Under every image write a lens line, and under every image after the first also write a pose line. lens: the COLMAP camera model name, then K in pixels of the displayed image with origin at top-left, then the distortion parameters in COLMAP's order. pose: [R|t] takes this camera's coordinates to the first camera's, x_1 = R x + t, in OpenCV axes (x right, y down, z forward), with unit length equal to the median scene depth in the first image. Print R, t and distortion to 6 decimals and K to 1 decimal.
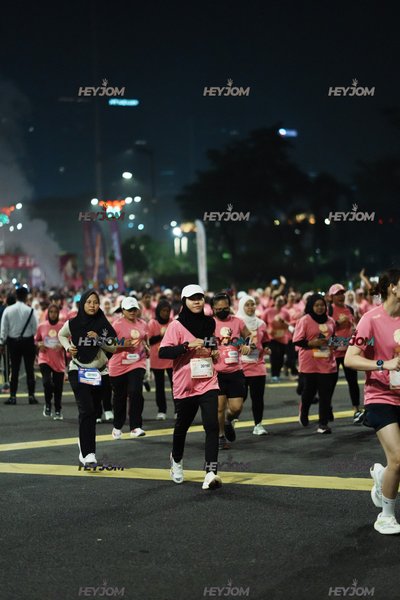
lens RADIAL K [[1843.1, 0, 199.3], [0, 1843.1, 299.9], [0, 0, 1]] dist [-0.024288, -1.410231]
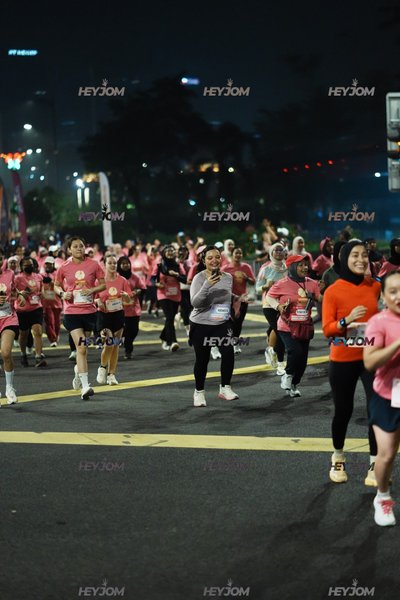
lens RADIAL K [[1816.5, 0, 300.4], [0, 1816.5, 299.2], [0, 0, 1]] dist [-0.059256, -1.816178]
pose [[0.993564, -0.021115, 0.111284, -0.004114], [0.017458, 0.999278, 0.033737, -0.005697], [-0.111916, -0.031577, 0.993216, 0.021055]]
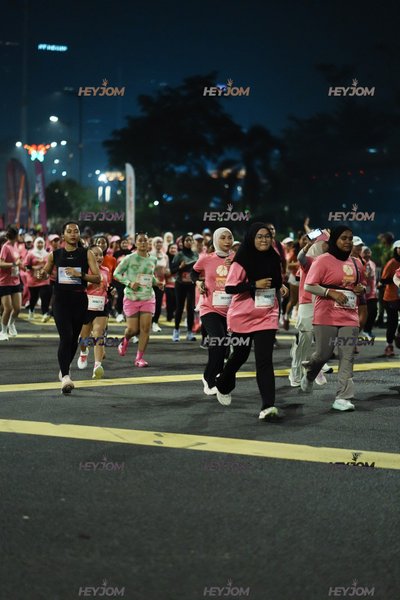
lens RADIAL K [[1575.4, 0, 217.6], [0, 1575.4, 300.3], [0, 0, 1]] dist [0.002365, -0.586439]
pose [[0.995606, 0.047857, 0.080485, -0.016157], [-0.049295, 0.998656, 0.015982, 0.011594], [-0.079612, -0.019879, 0.996628, 0.166977]]
